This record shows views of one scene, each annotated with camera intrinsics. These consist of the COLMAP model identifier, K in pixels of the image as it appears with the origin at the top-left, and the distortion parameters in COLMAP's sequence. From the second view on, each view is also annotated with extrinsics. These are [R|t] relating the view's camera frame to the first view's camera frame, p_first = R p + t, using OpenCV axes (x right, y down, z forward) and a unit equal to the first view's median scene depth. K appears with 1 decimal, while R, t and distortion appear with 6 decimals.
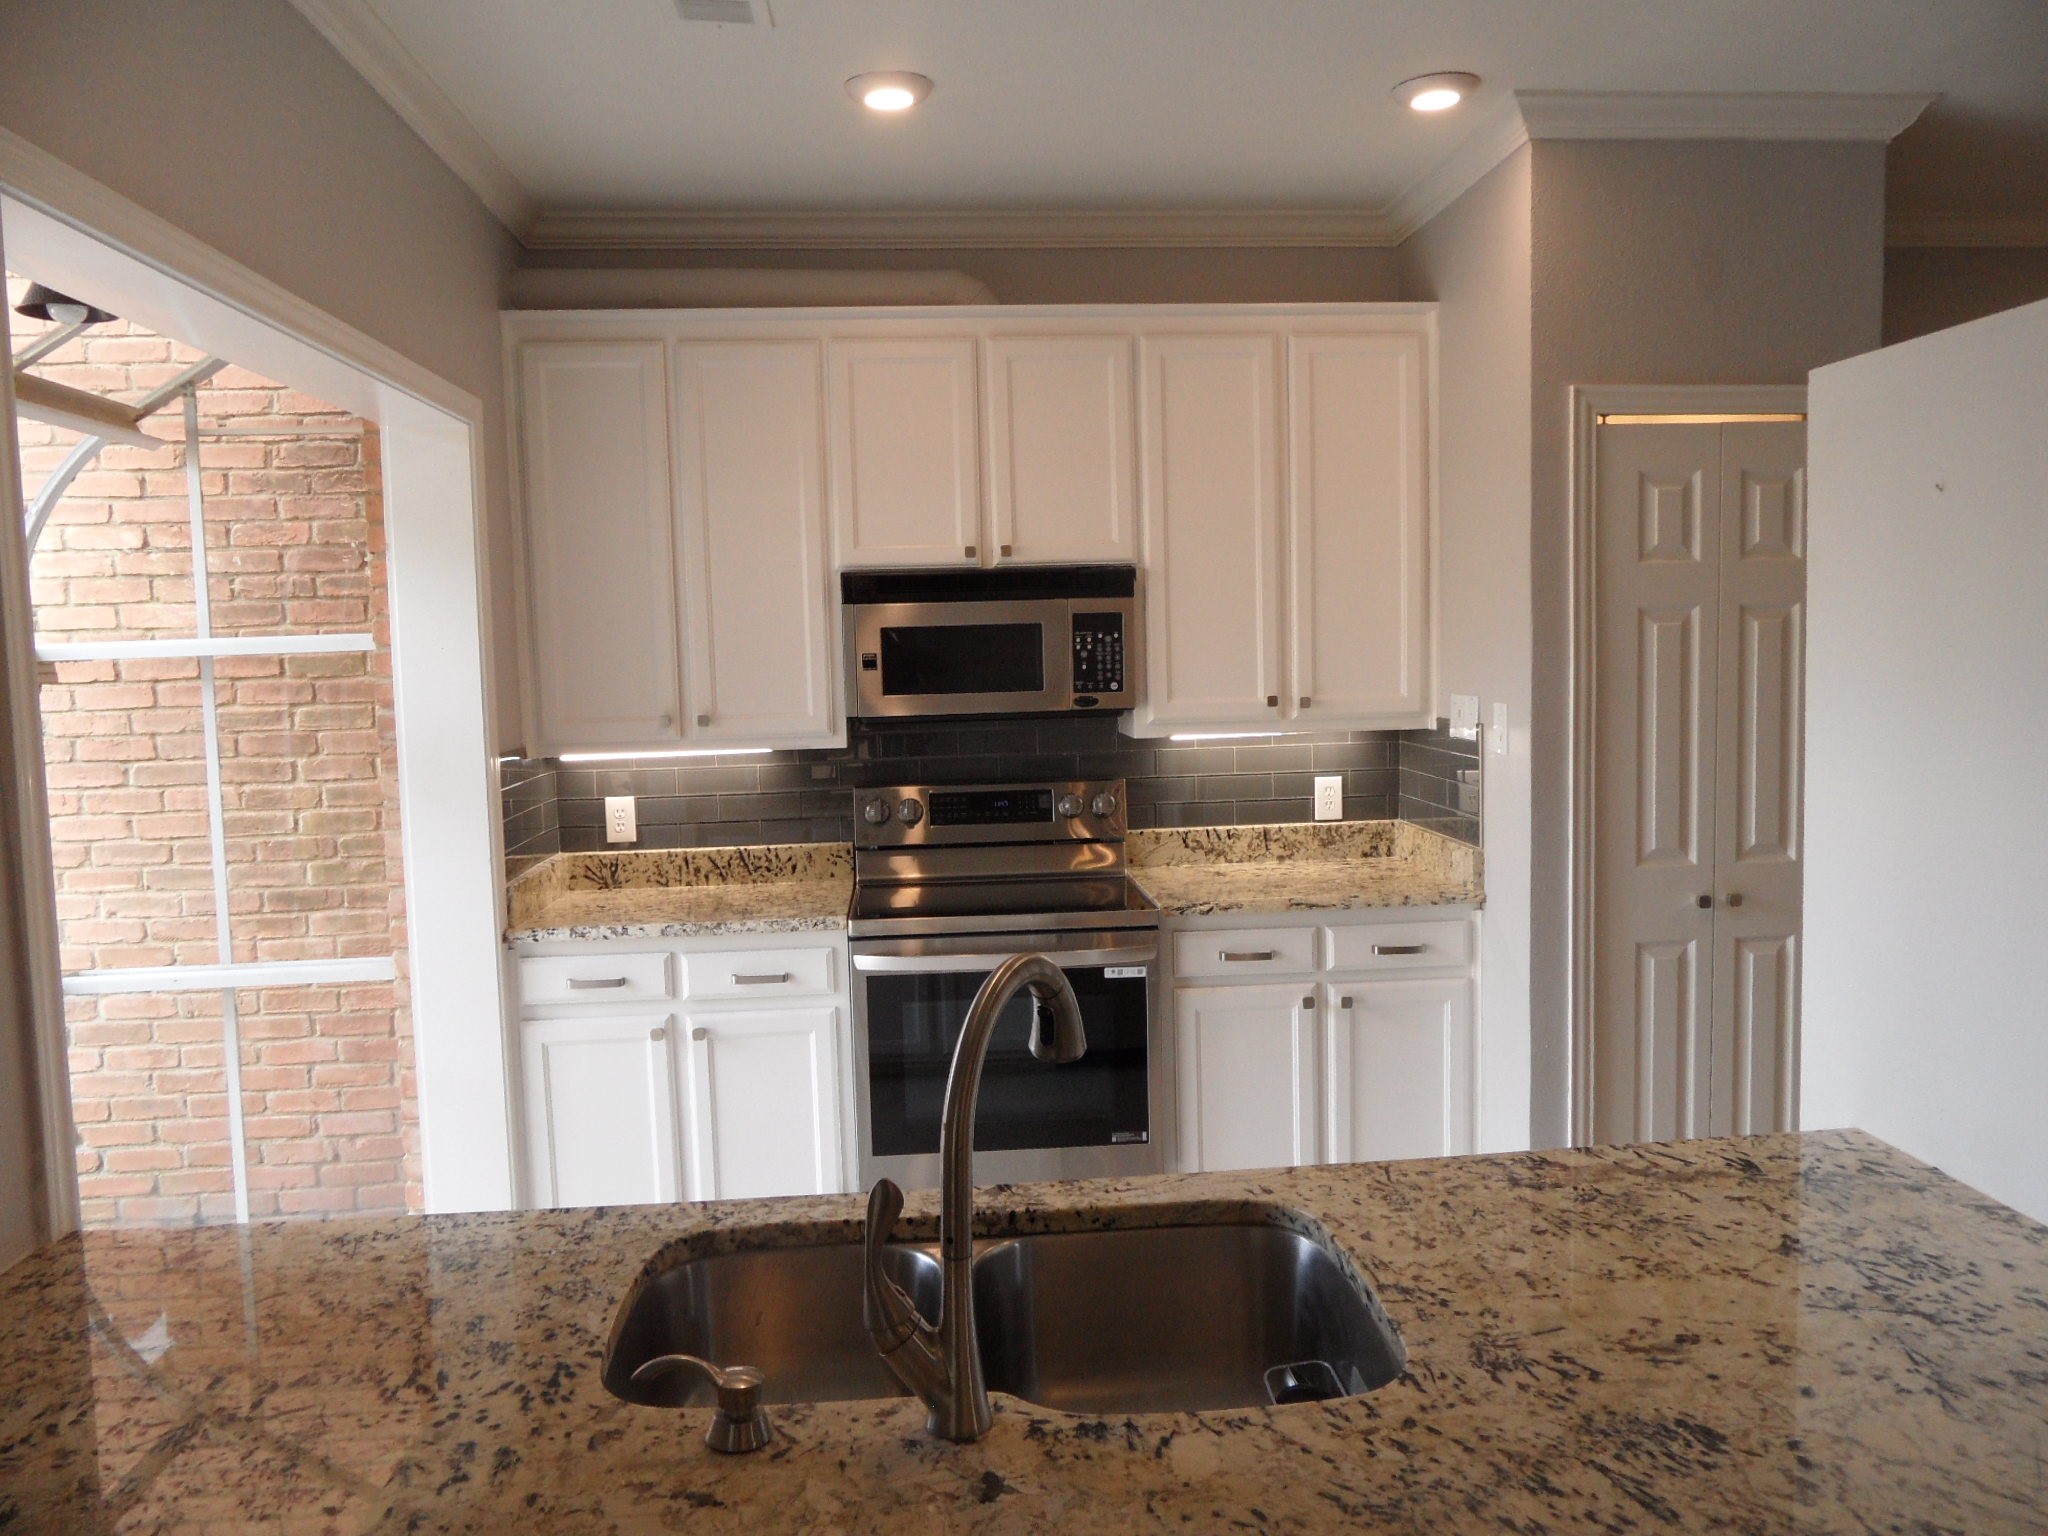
lens RADIAL K [[1514.1, 0, 1024.0], [0, 1514.1, 768.0], [0, 0, 1]] dist [-0.001669, 0.000020]
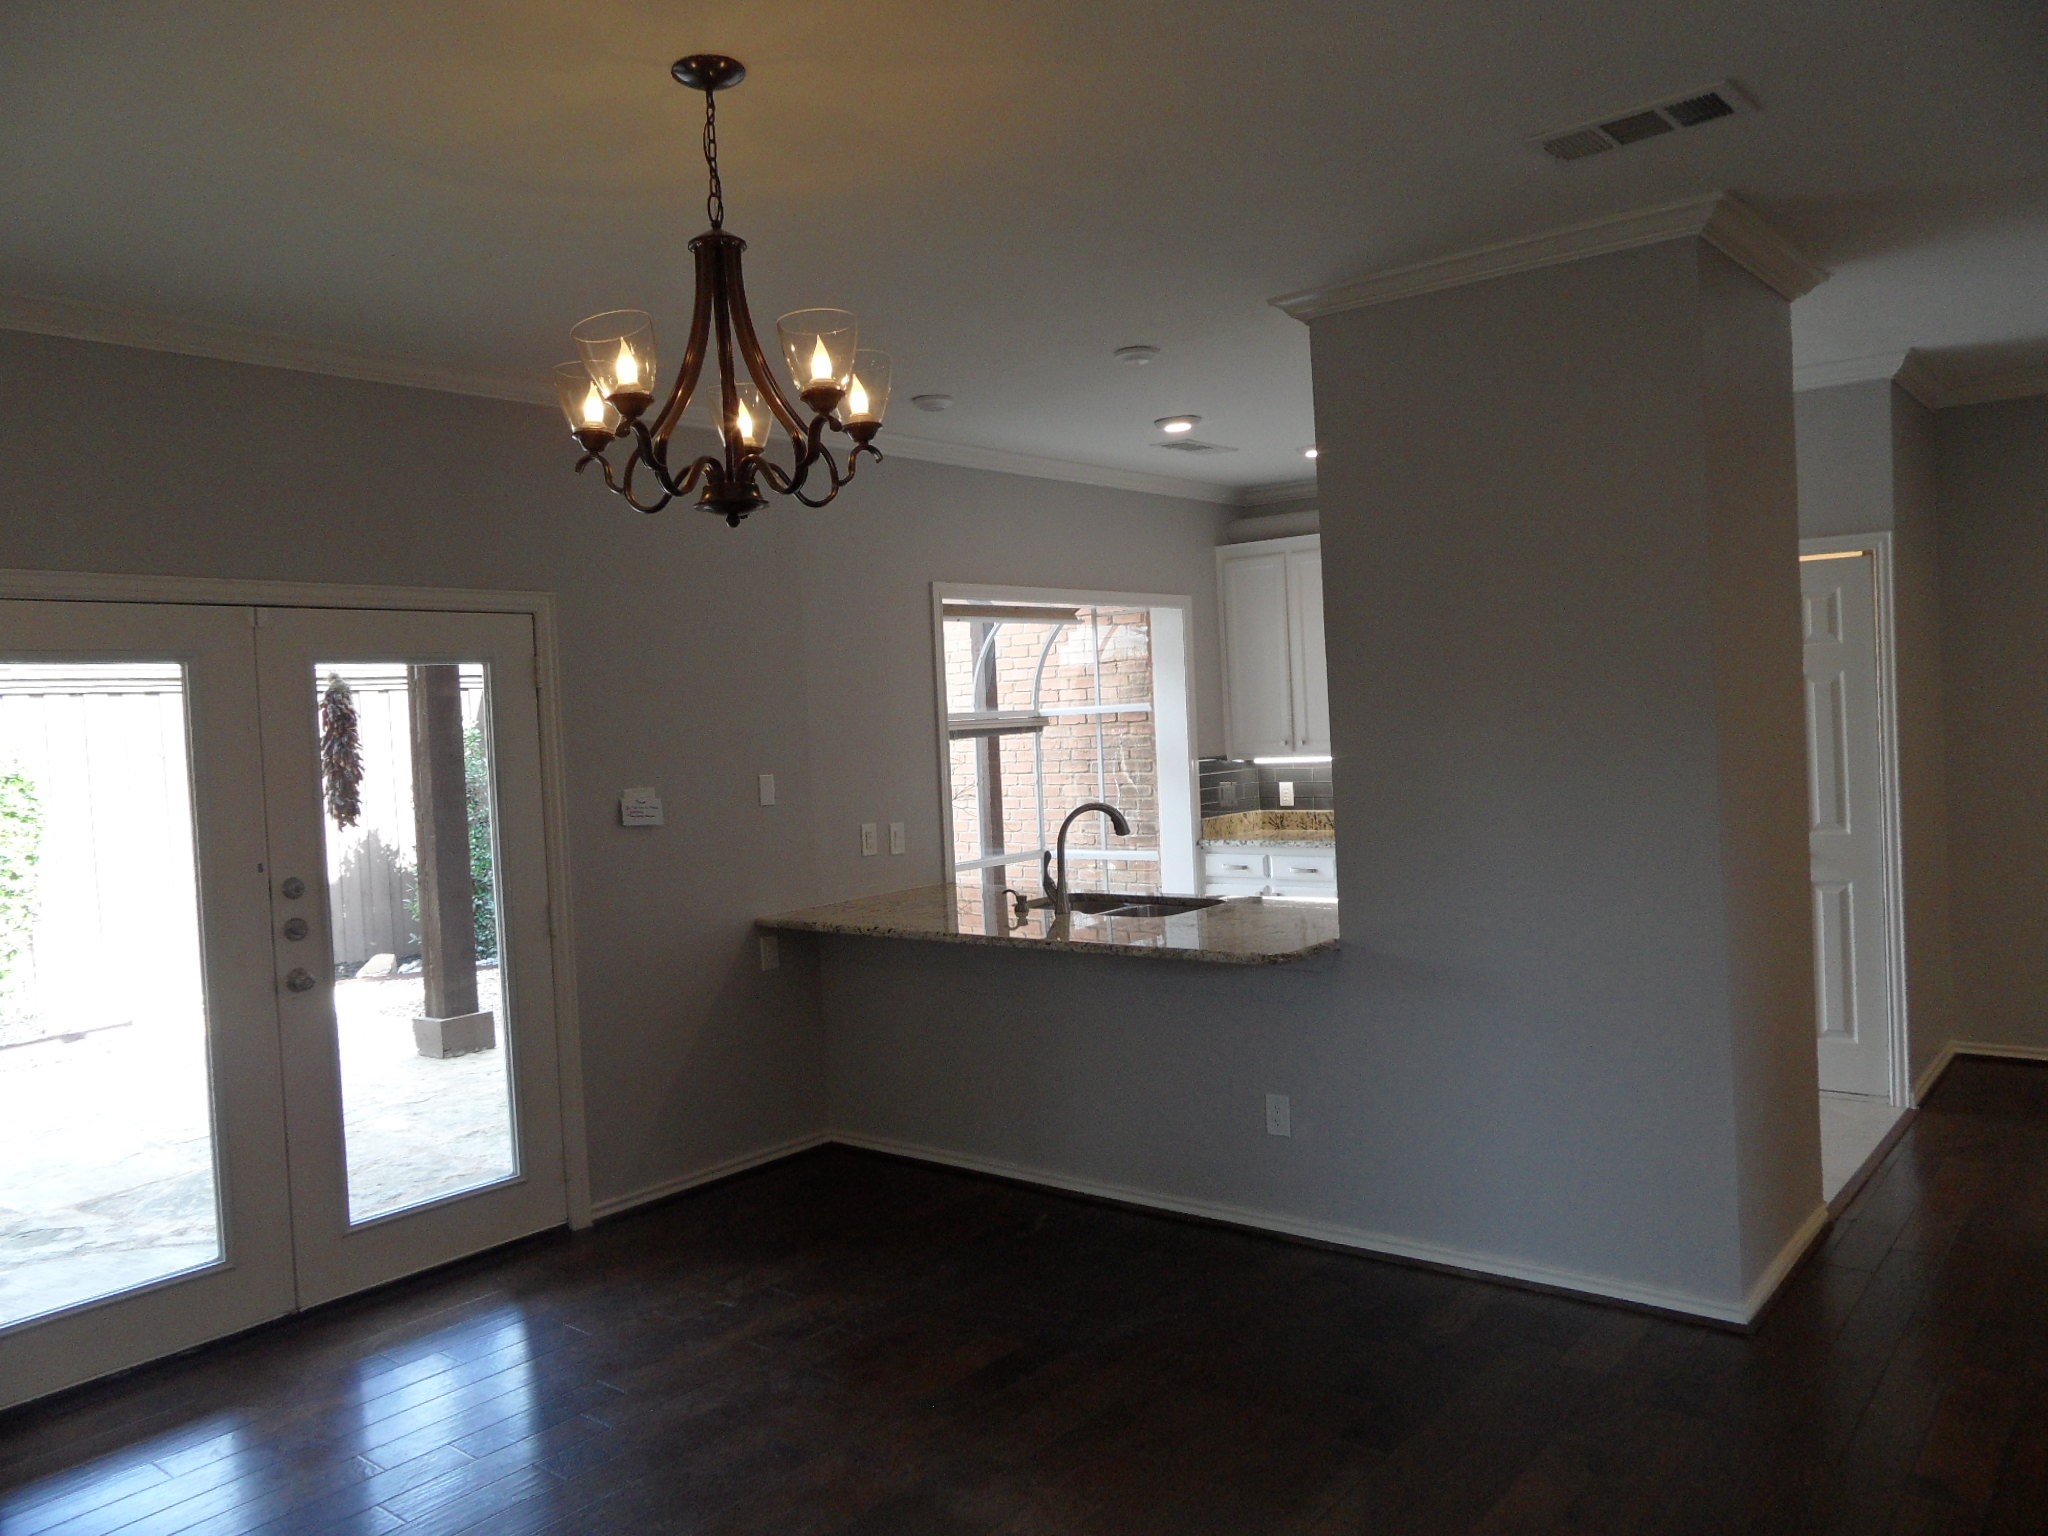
lens RADIAL K [[1514.1, 0, 1024.0], [0, 1514.1, 768.0], [0, 0, 1]] dist [-0.001669, 0.000020]
pose [[0.719417, 0.015972, -0.694394, 0.920410], [-0.029187, 0.999548, -0.007249, 0.027518], [0.693964, 0.025482, 0.719558, -0.683417]]
